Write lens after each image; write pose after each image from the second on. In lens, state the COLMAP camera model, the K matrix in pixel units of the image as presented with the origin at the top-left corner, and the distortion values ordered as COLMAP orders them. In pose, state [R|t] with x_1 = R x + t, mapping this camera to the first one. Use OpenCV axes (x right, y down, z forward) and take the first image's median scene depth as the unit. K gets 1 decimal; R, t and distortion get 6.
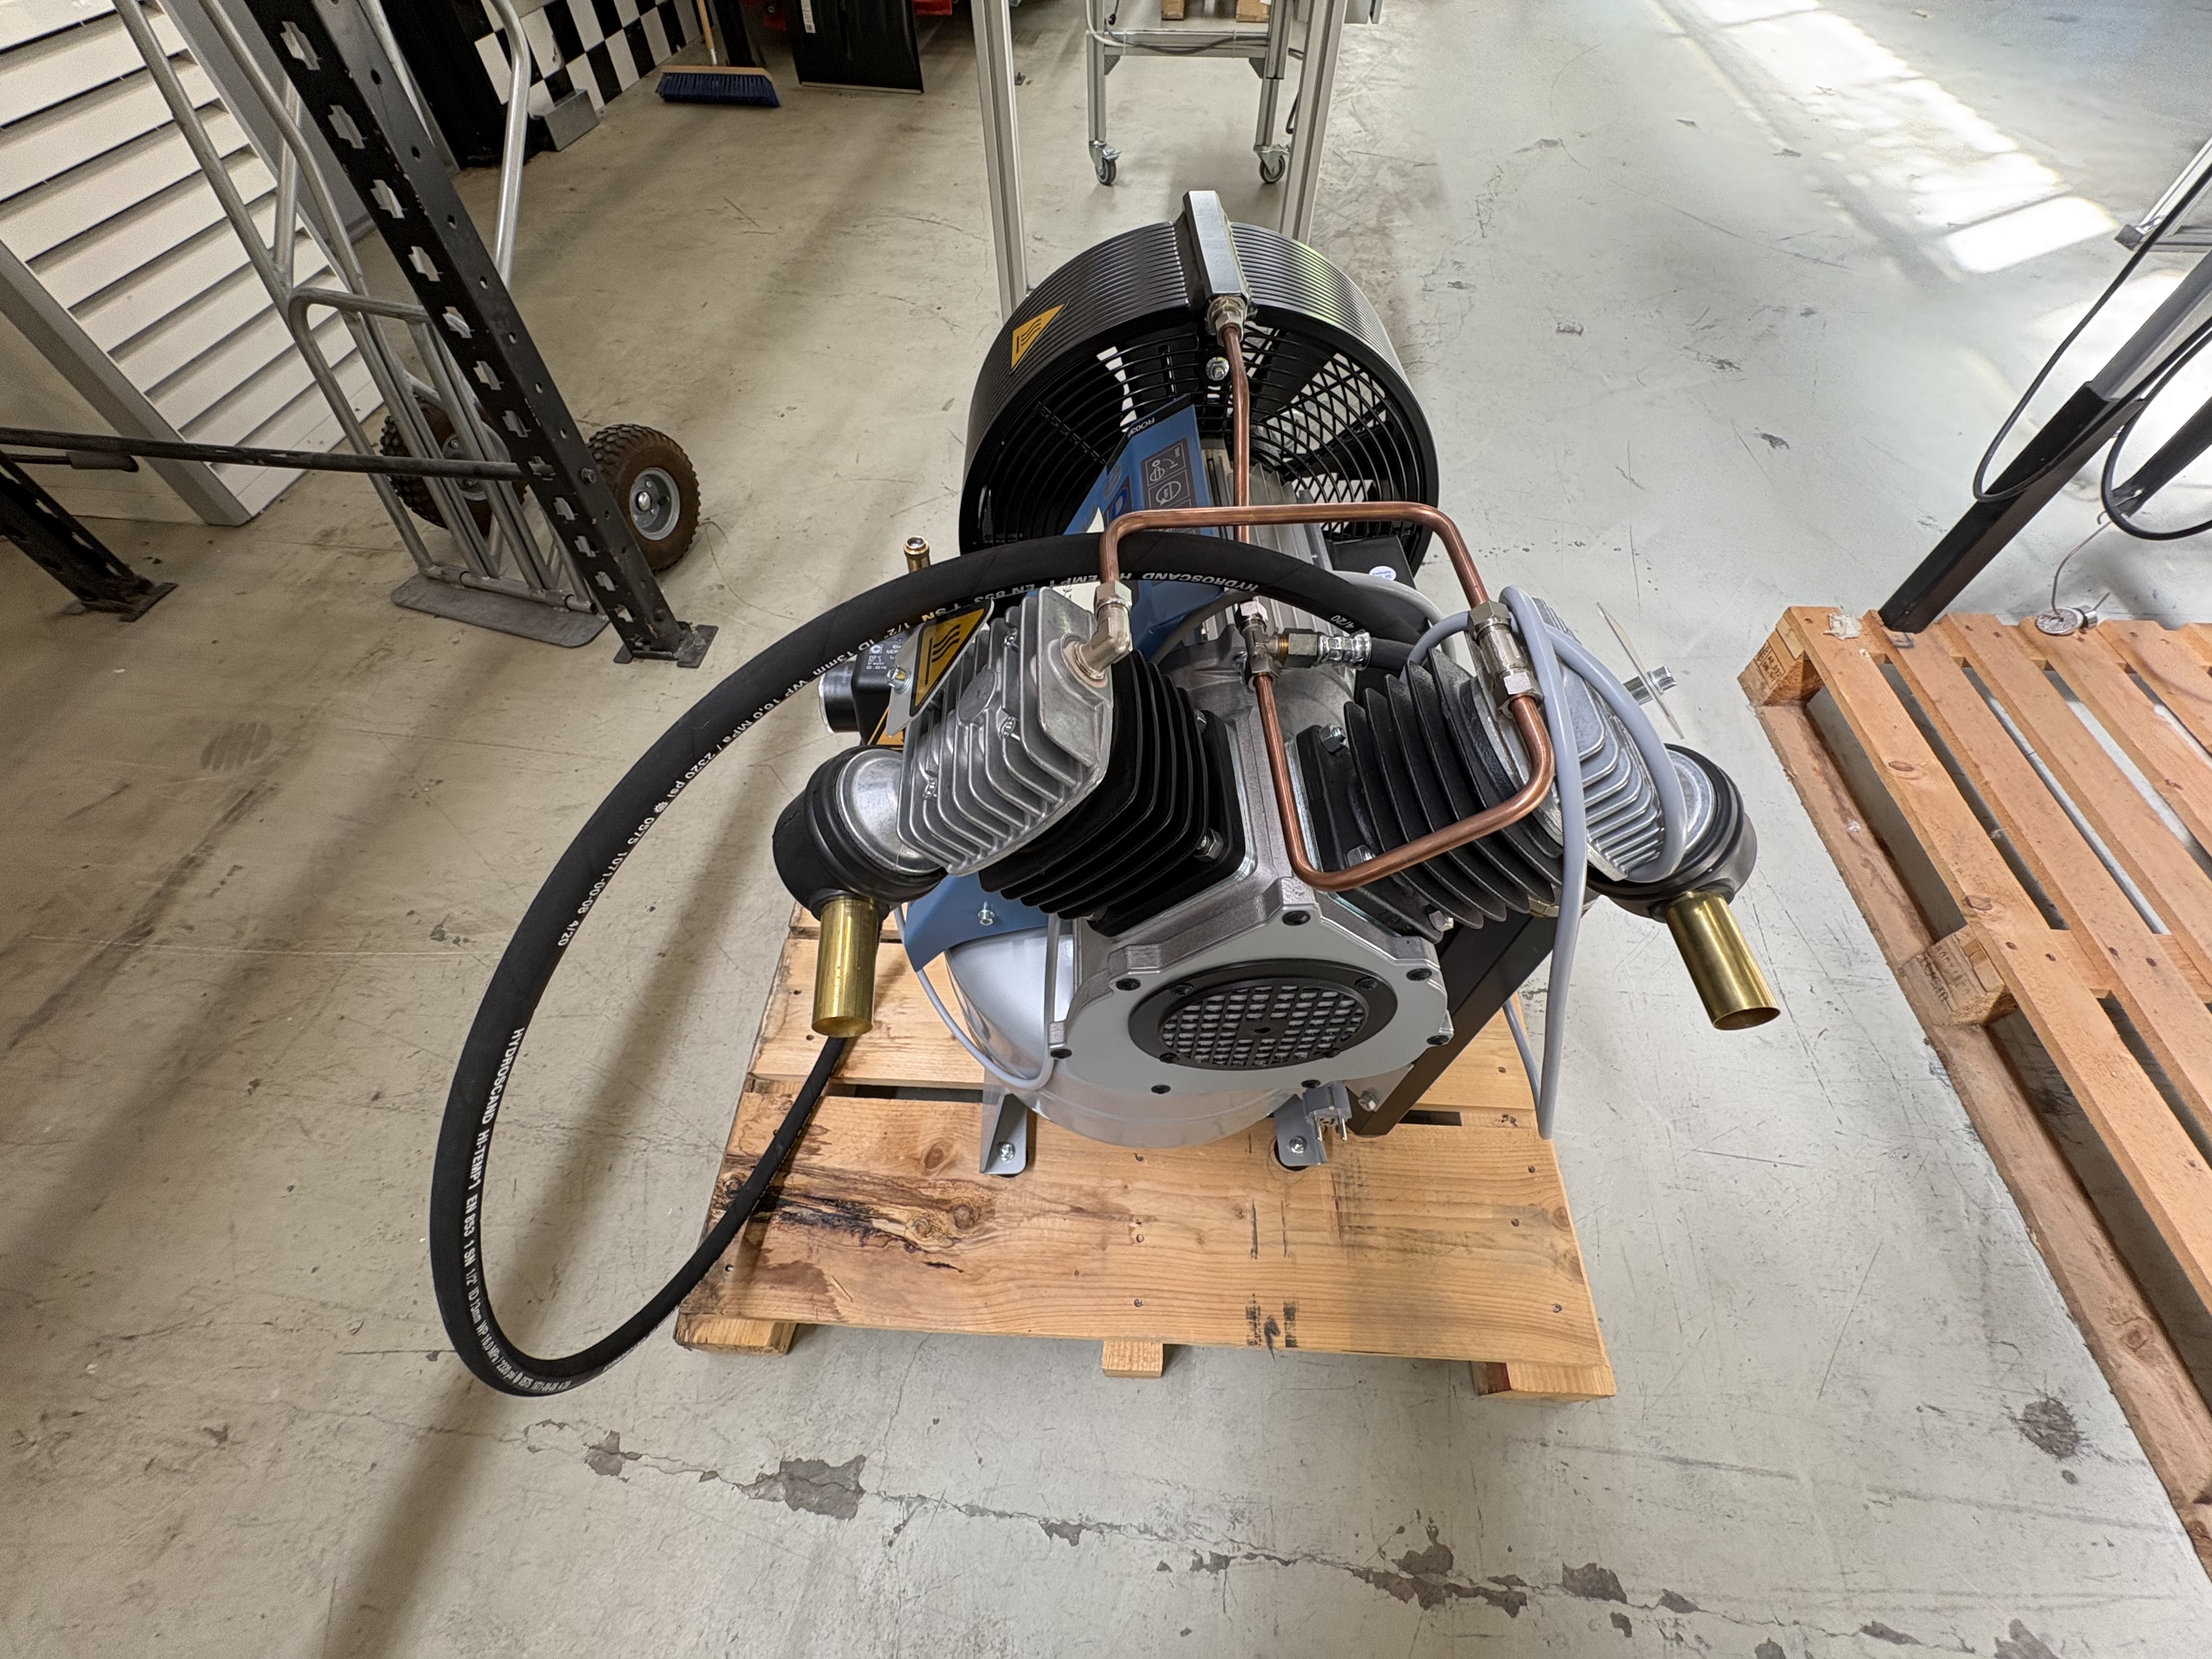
lens RADIAL K [[888.1, 0, 1105.6], [0, 888.1, 835.2], [0, 0, 1]] dist [-0.001651, 0.000379]
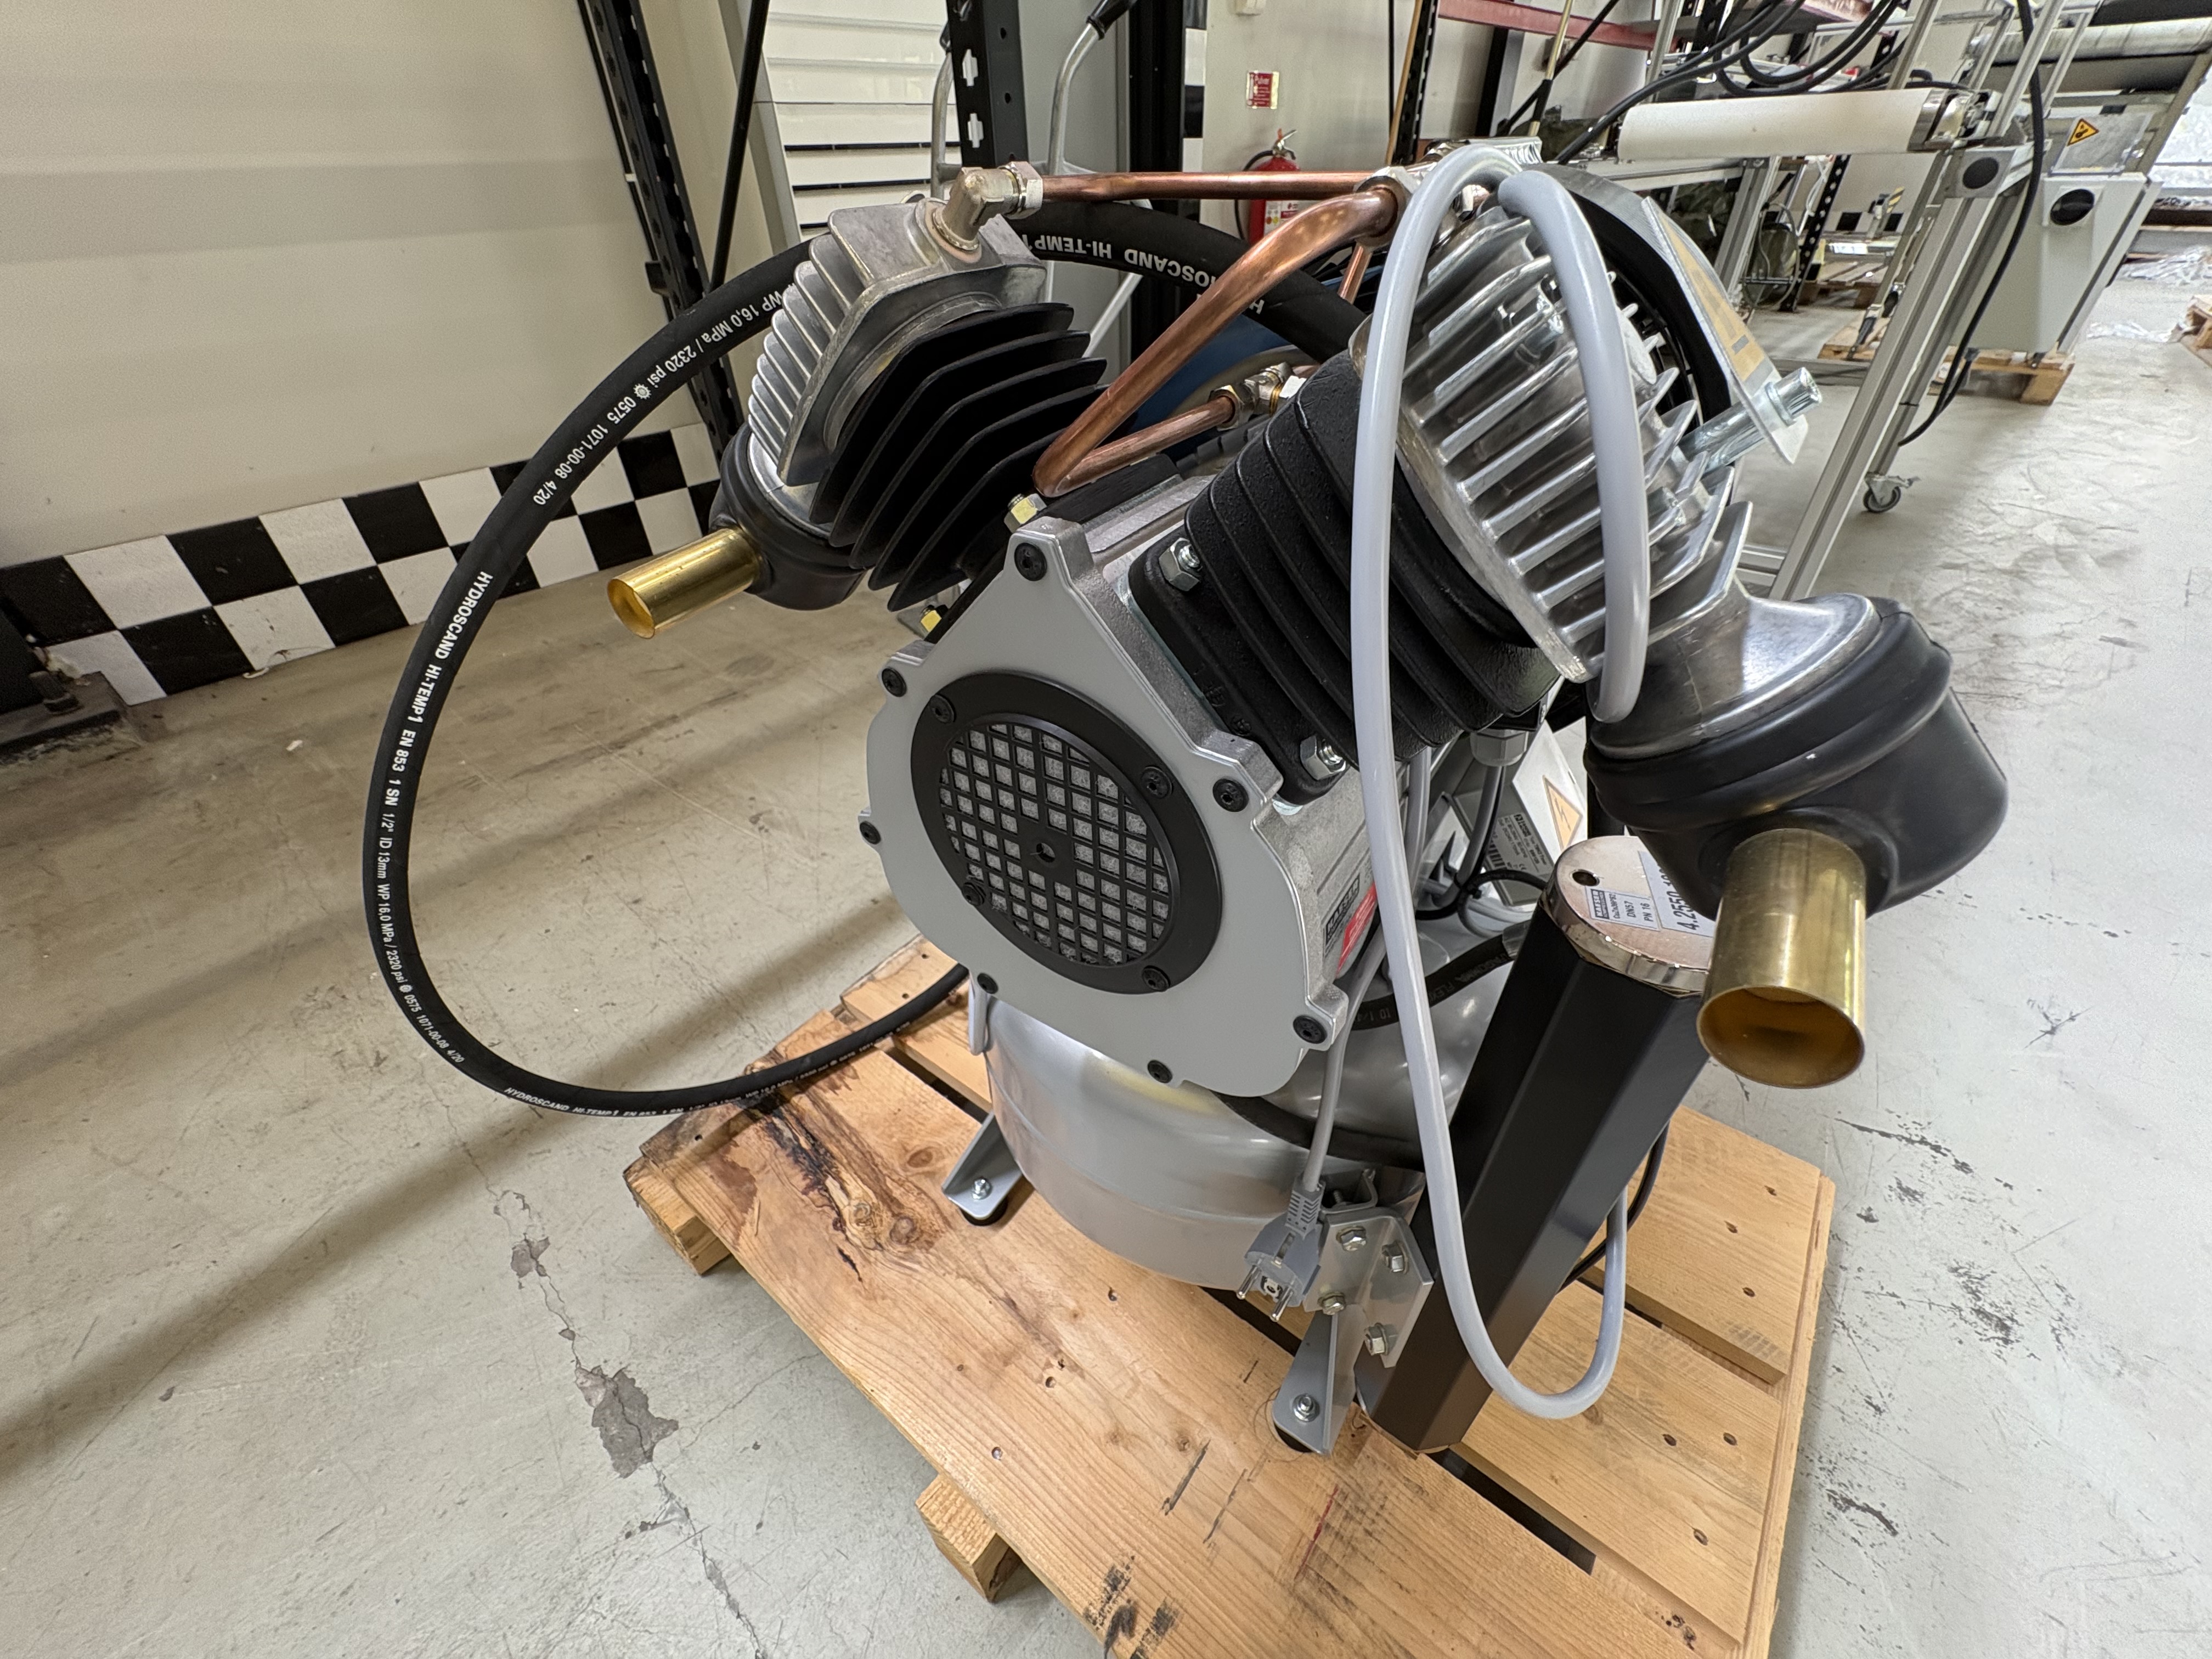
lens RADIAL K [[888.1, 0, 1104.9], [0, 888.1, 829.2], [0, 0, 1]] dist [-0.001651, 0.000379]
pose [[0.812038, 0.333363, -0.479024, 0.277130], [-0.458072, 0.872660, -0.169216, 0.149201], [0.361614, 0.356837, 0.861337, 0.198397]]
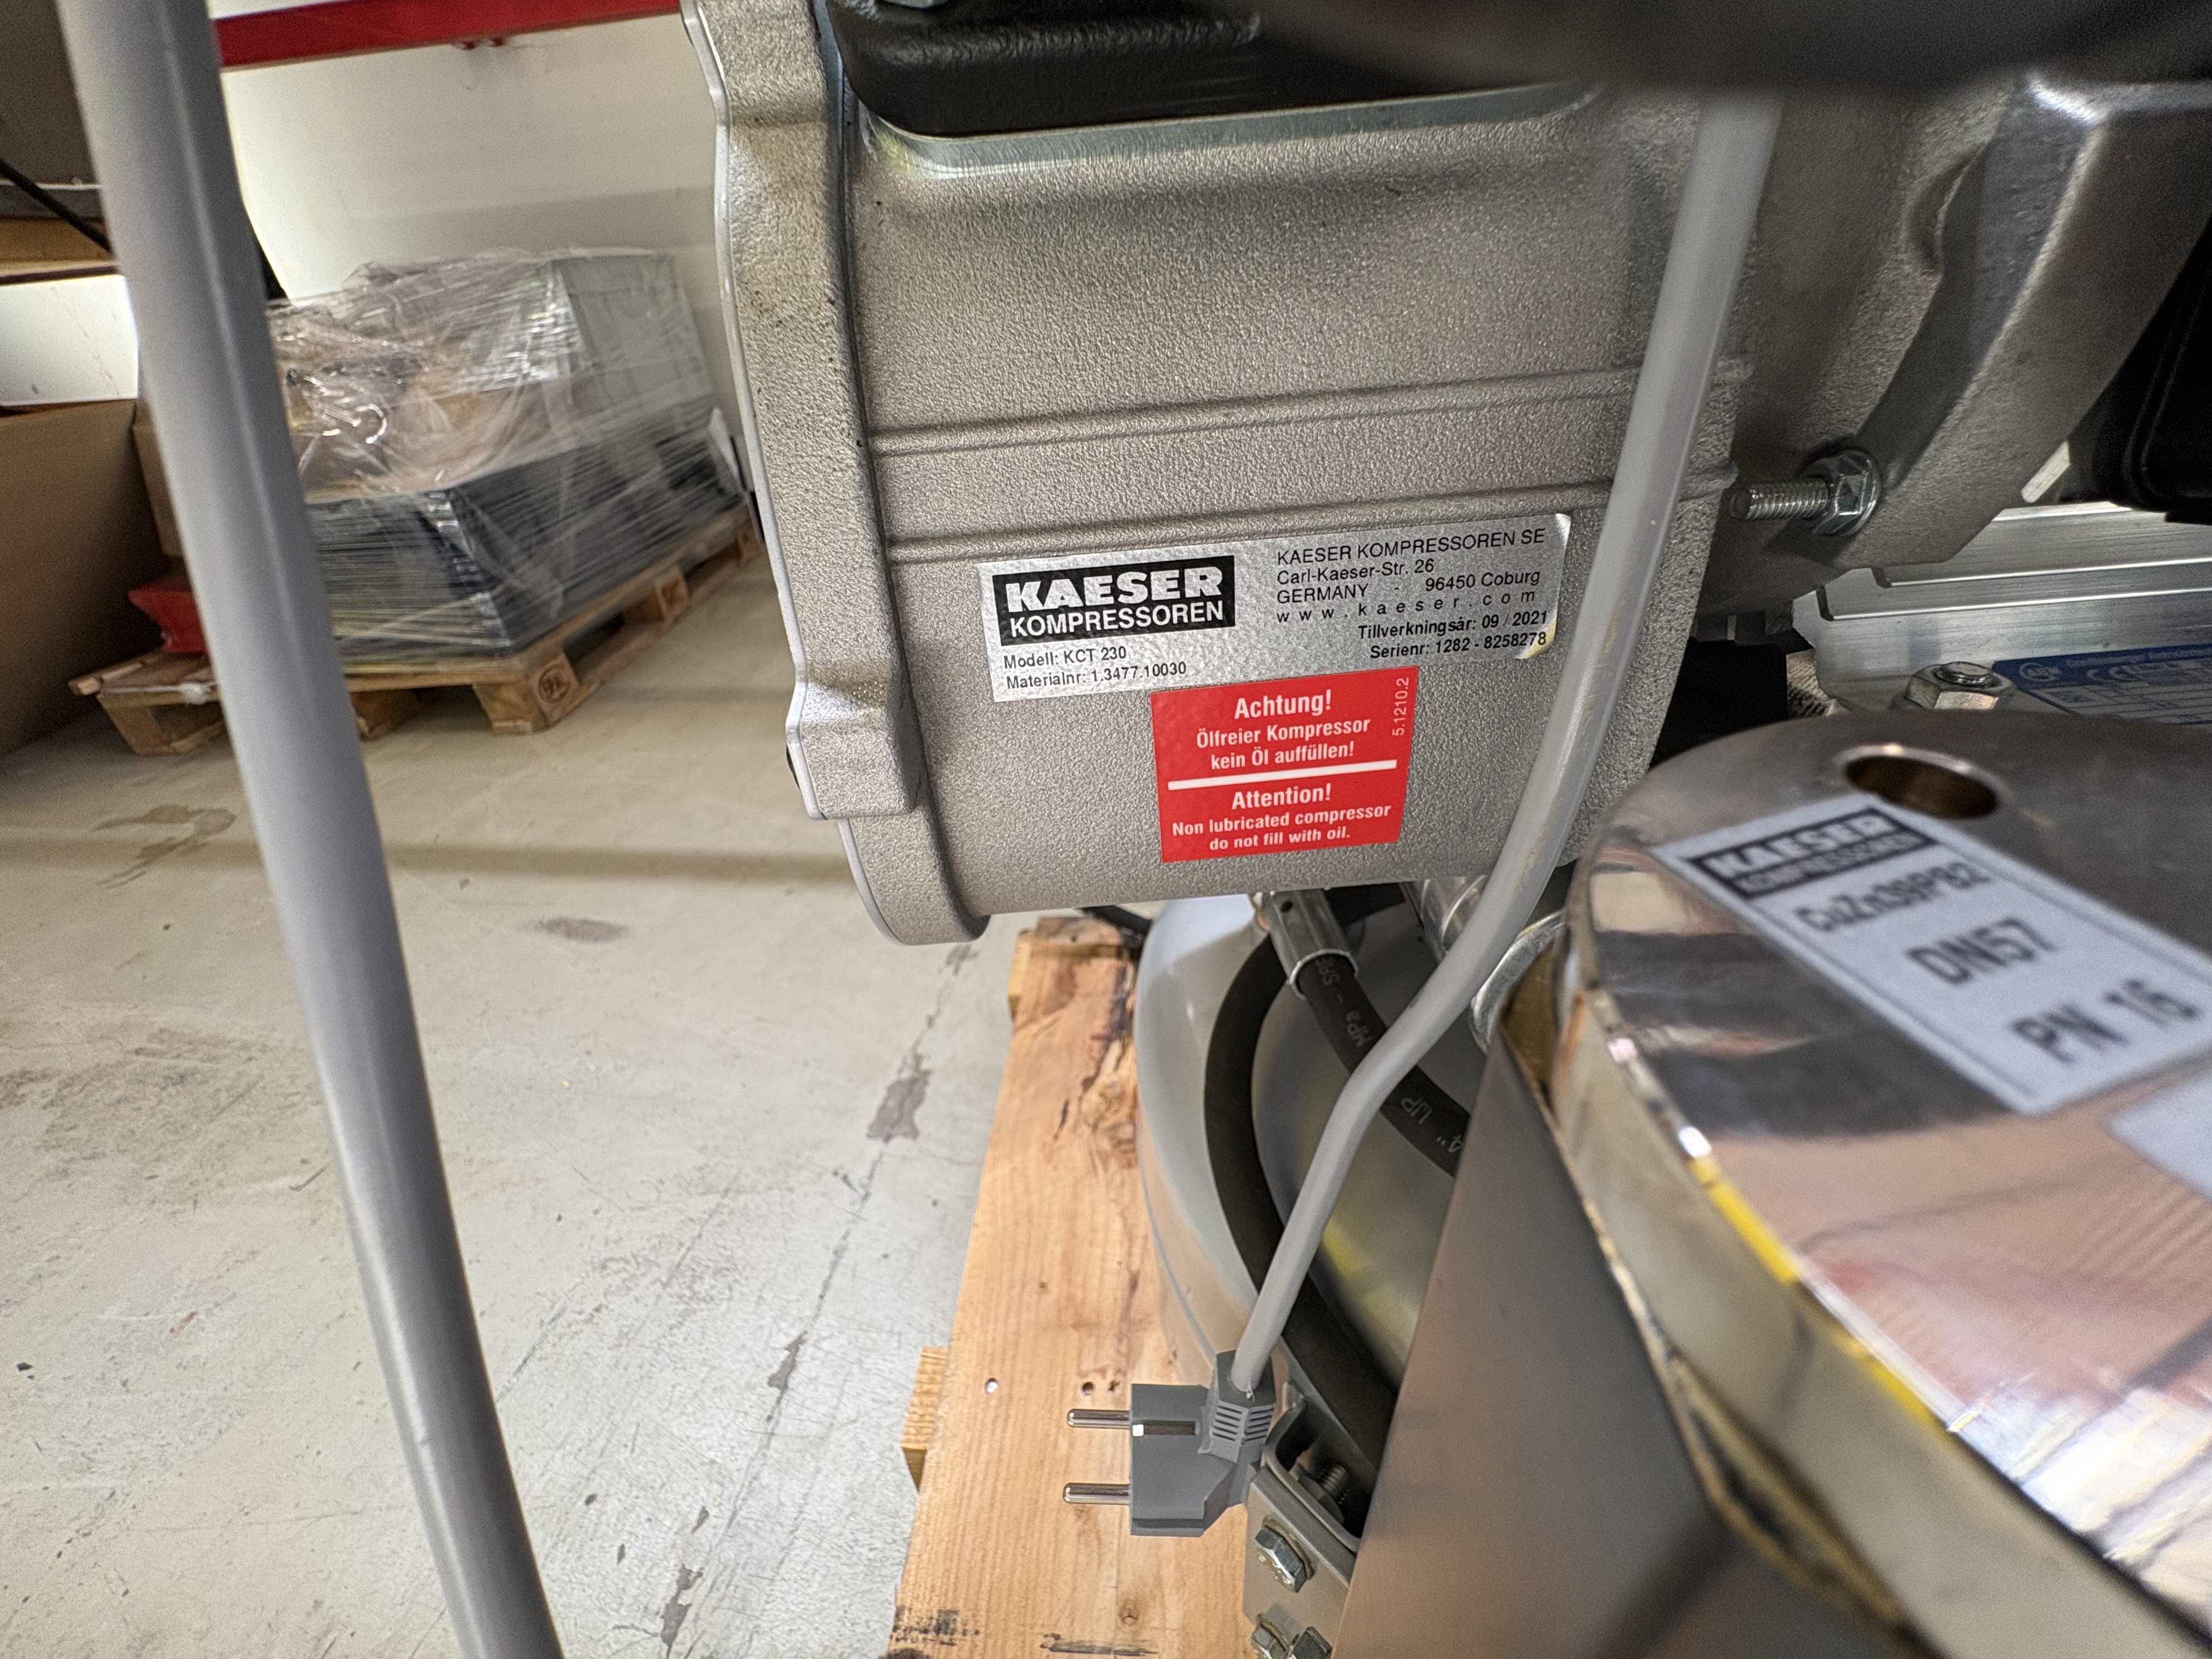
lens RADIAL K [[888.1, 0, 1109.0], [0, 888.1, 839.3], [0, 0, 1]] dist [-0.001651, 0.000379]
pose [[-0.017895, 0.549442, -0.835340, 0.323883], [-0.774018, 0.521252, 0.359433, 0.044864], [0.632911, 0.653001, 0.415950, 0.523370]]
